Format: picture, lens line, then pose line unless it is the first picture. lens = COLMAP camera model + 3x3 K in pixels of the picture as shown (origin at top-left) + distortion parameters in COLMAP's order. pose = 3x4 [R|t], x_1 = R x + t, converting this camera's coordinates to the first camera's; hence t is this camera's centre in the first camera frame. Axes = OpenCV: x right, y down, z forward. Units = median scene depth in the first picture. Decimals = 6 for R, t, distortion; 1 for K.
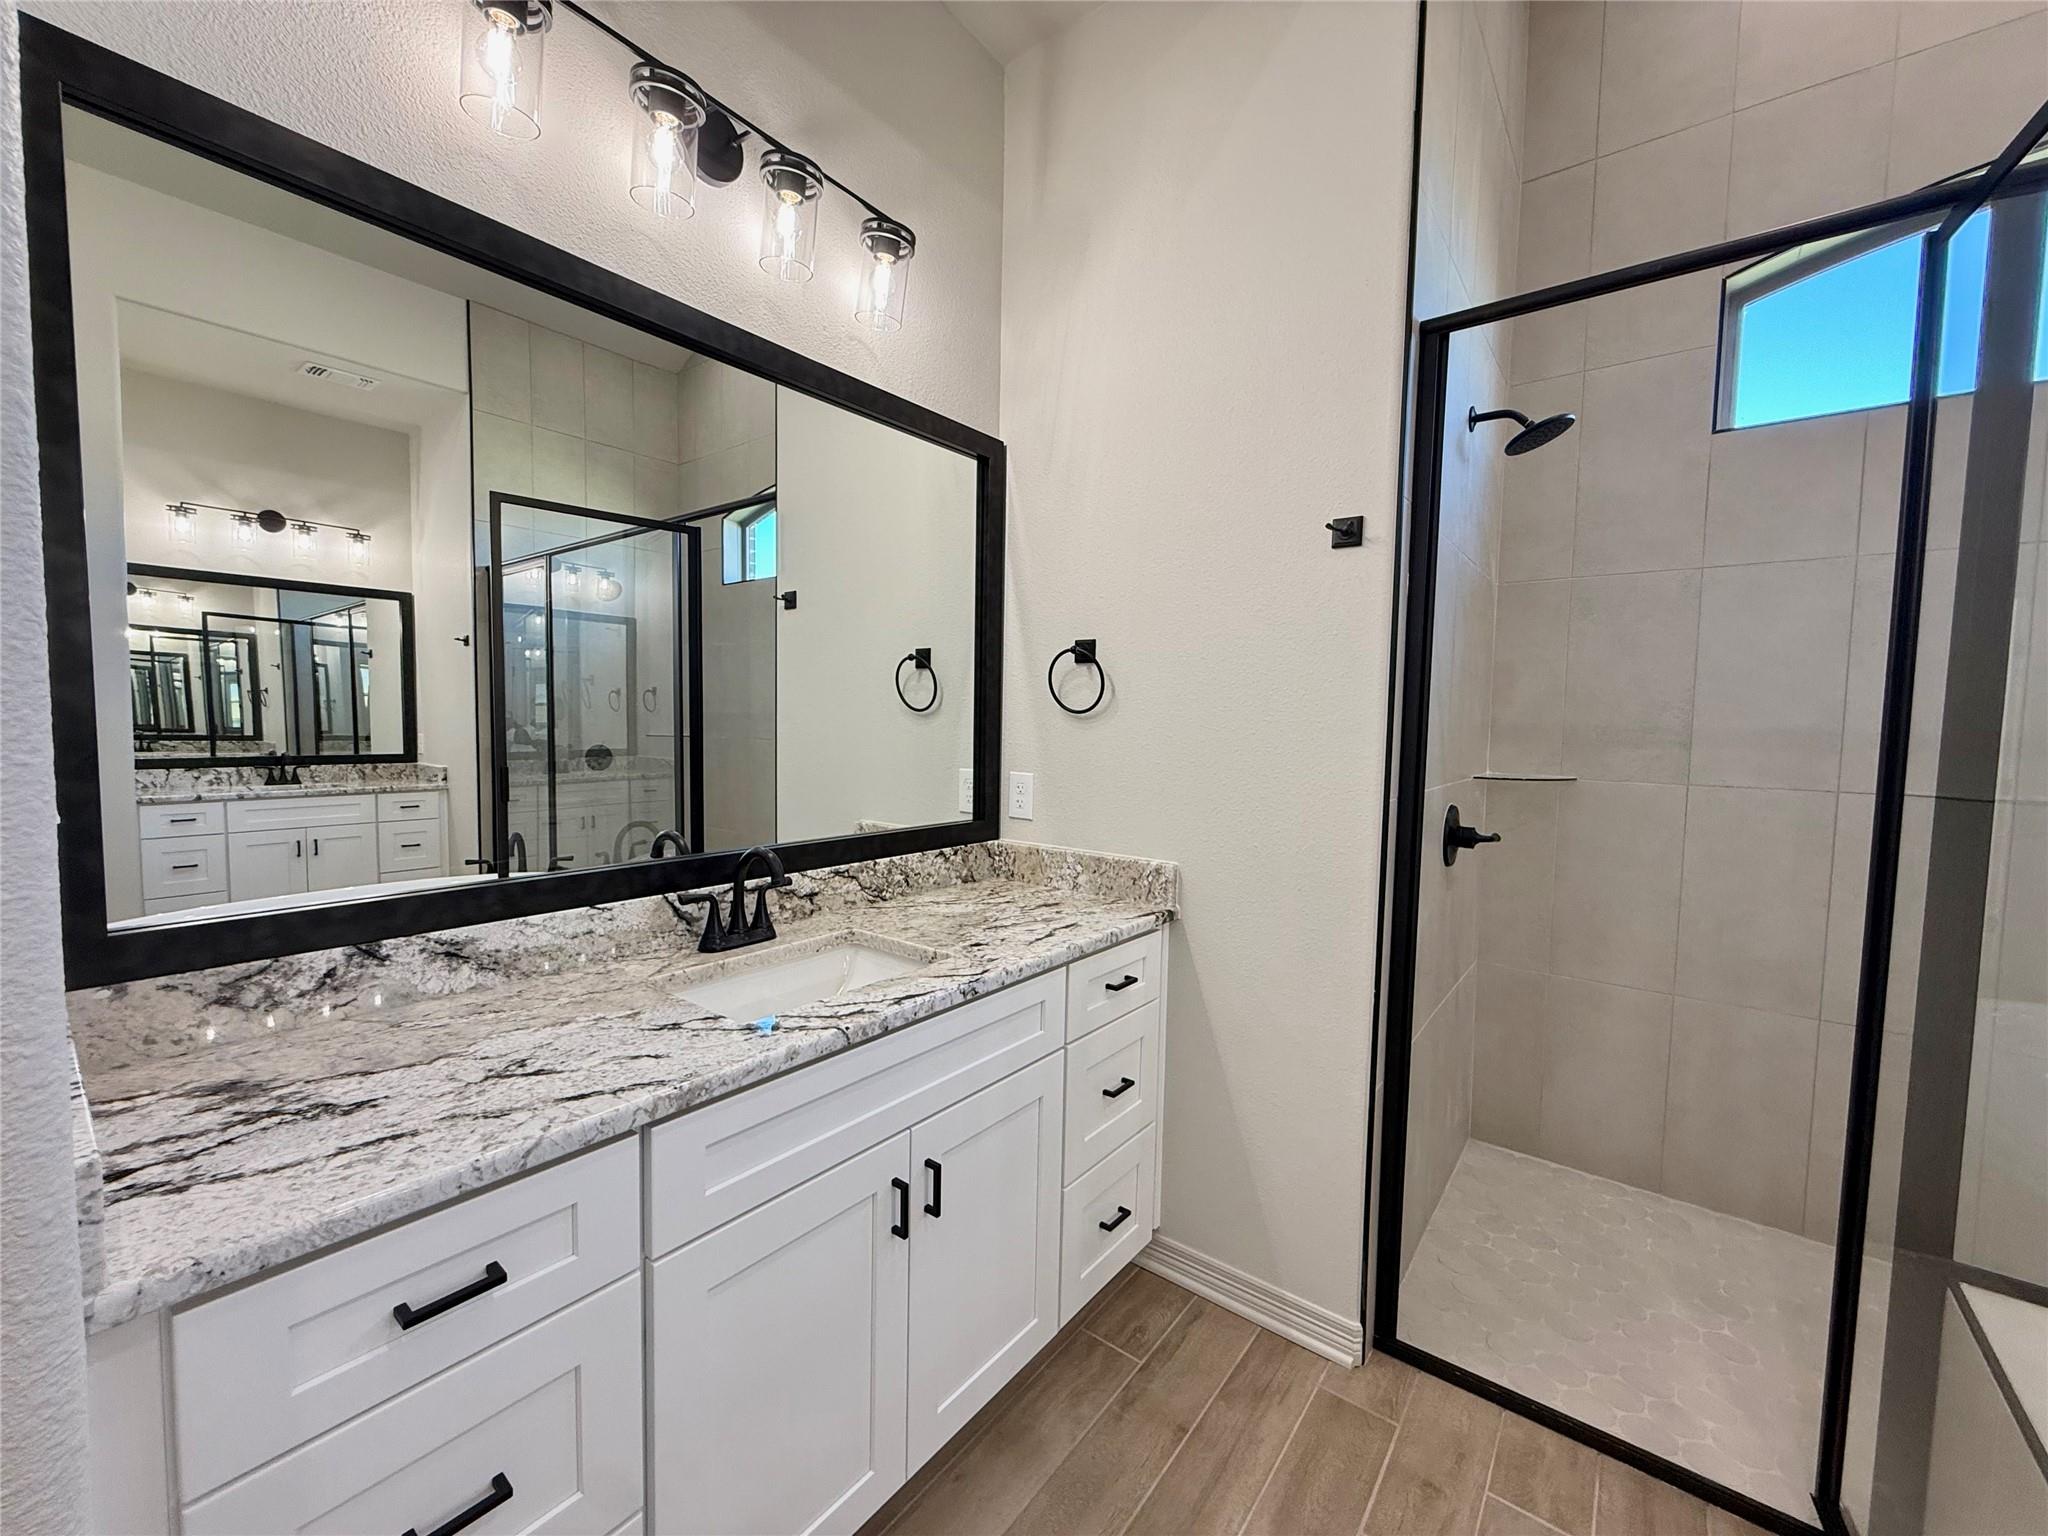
lens RADIAL K [[804.5, 0, 1026.0], [0, 804.5, 768.4], [0, 0, 1]] dist [0.002684, -0.000114]
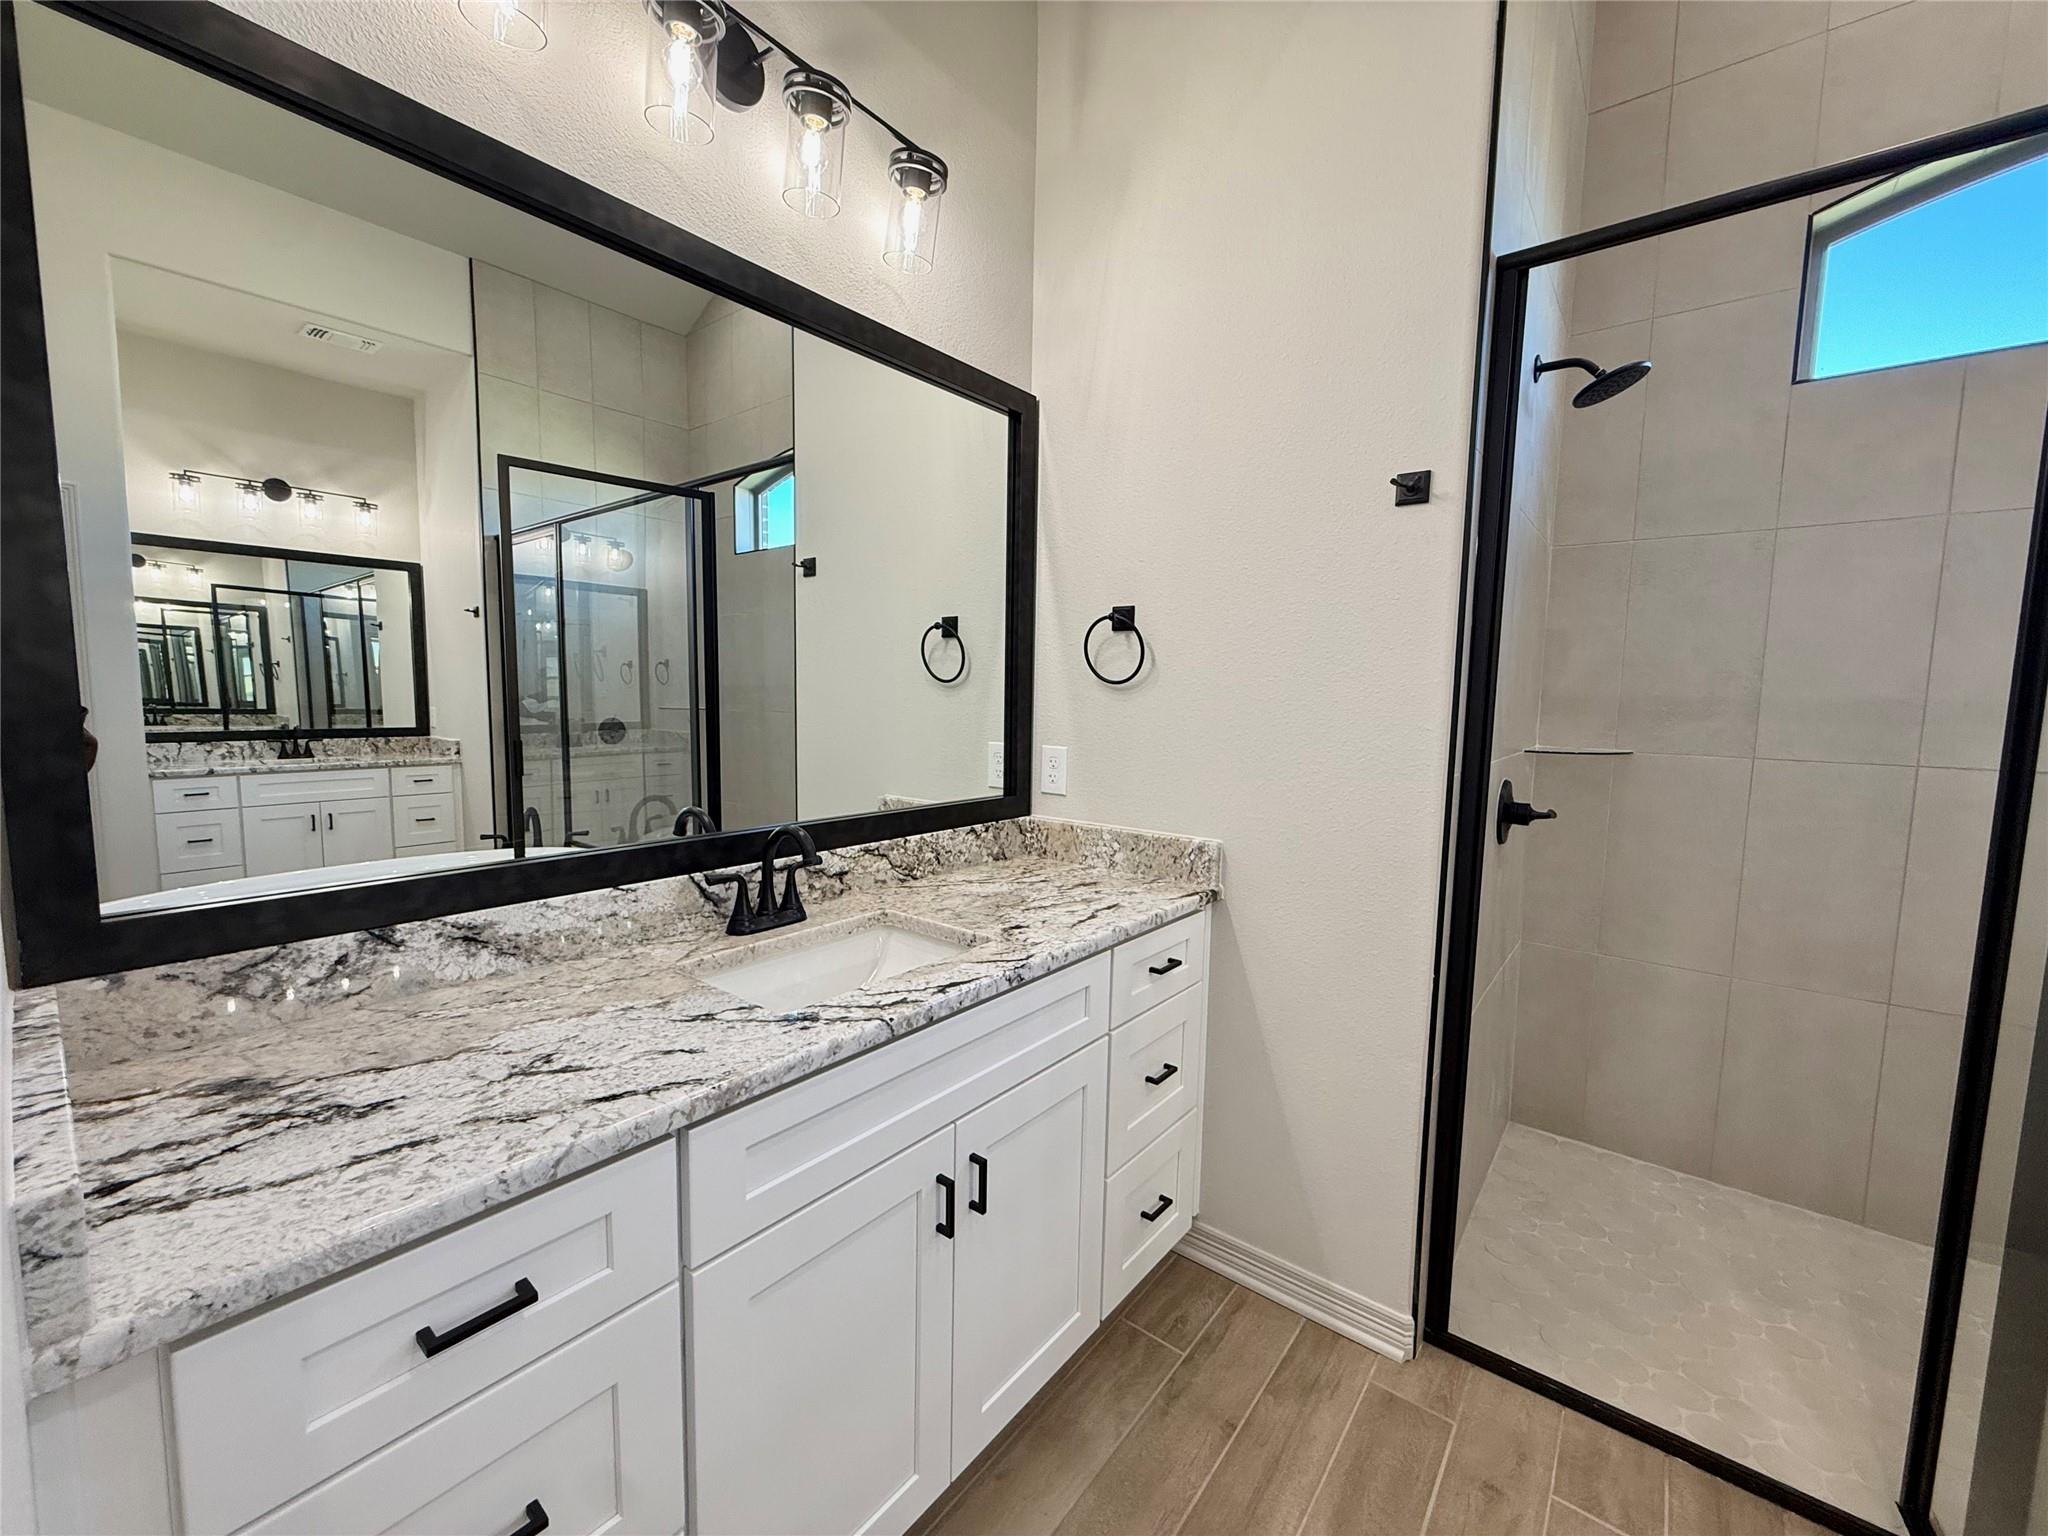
lens RADIAL K [[804.5, 0, 1026.3], [0, 804.5, 766.8], [0, 0, 1]] dist [0.002684, -0.000114]
pose [[0.999945, 0.000072, -0.010483, -0.036779], [0.000252, 0.999524, 0.030864, 0.000336], [0.010480, -0.030865, 0.999469, 0.050305]]
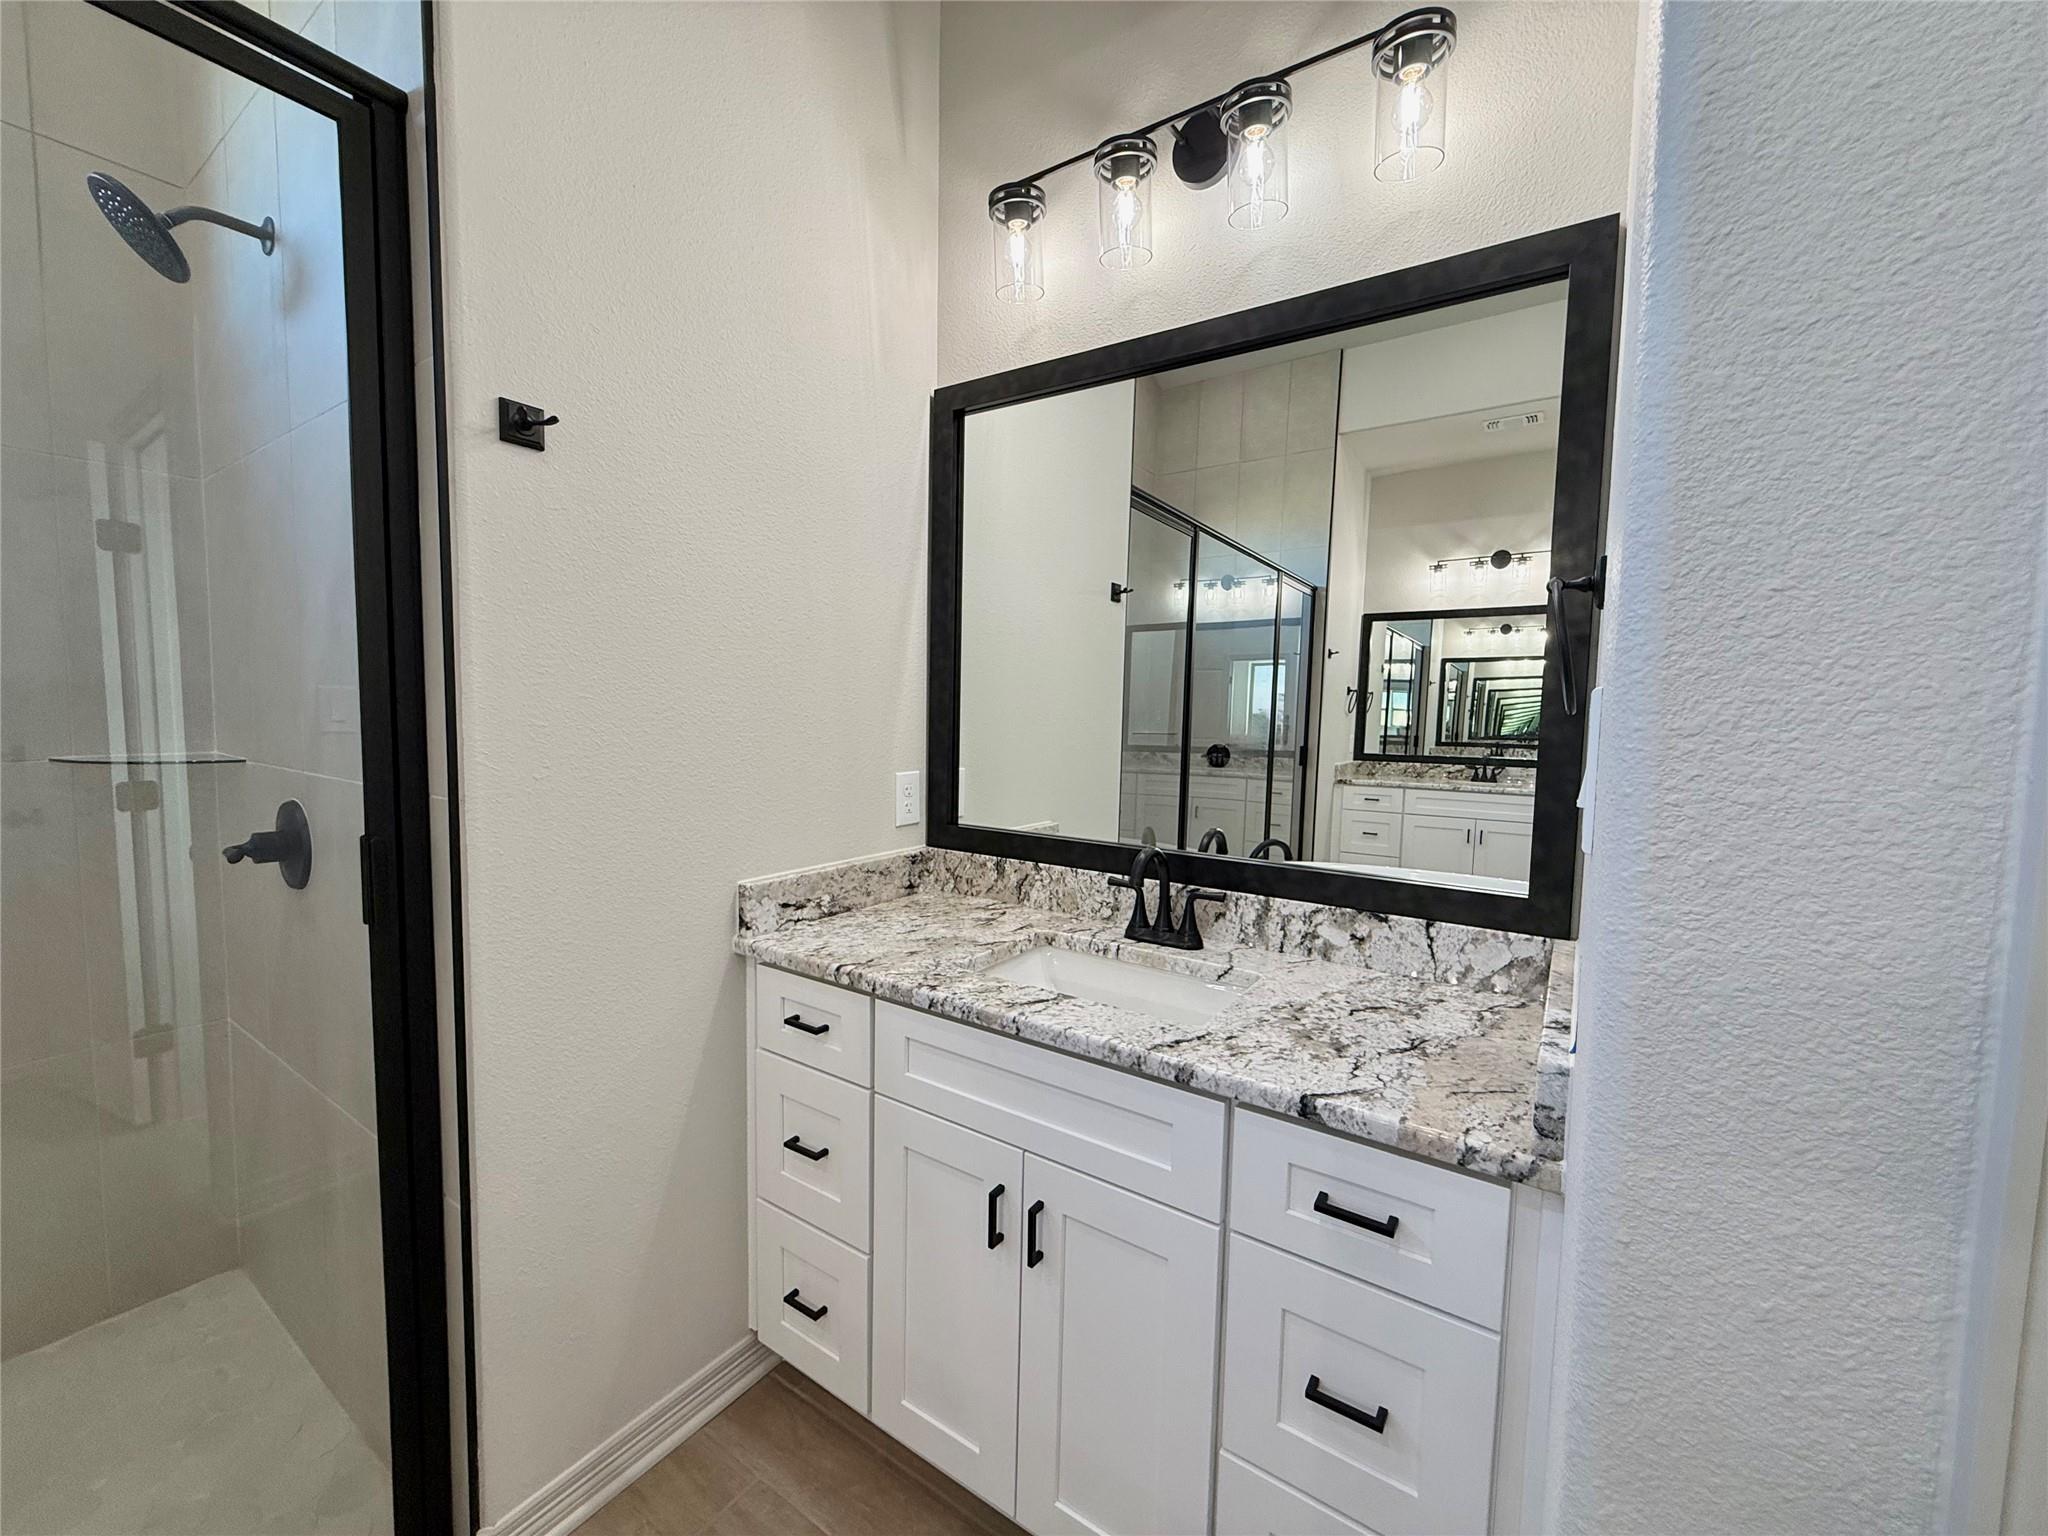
lens RADIAL K [[804.5, 0, 1028.1], [0, 804.5, 767.9], [0, 0, 1]] dist [0.002684, -0.000114]
pose [[0.062662, 0.059833, -0.996240, 0.549578], [-0.077205, 0.995501, 0.054932, -0.036533], [0.995044, 0.073472, 0.066999, 0.659002]]
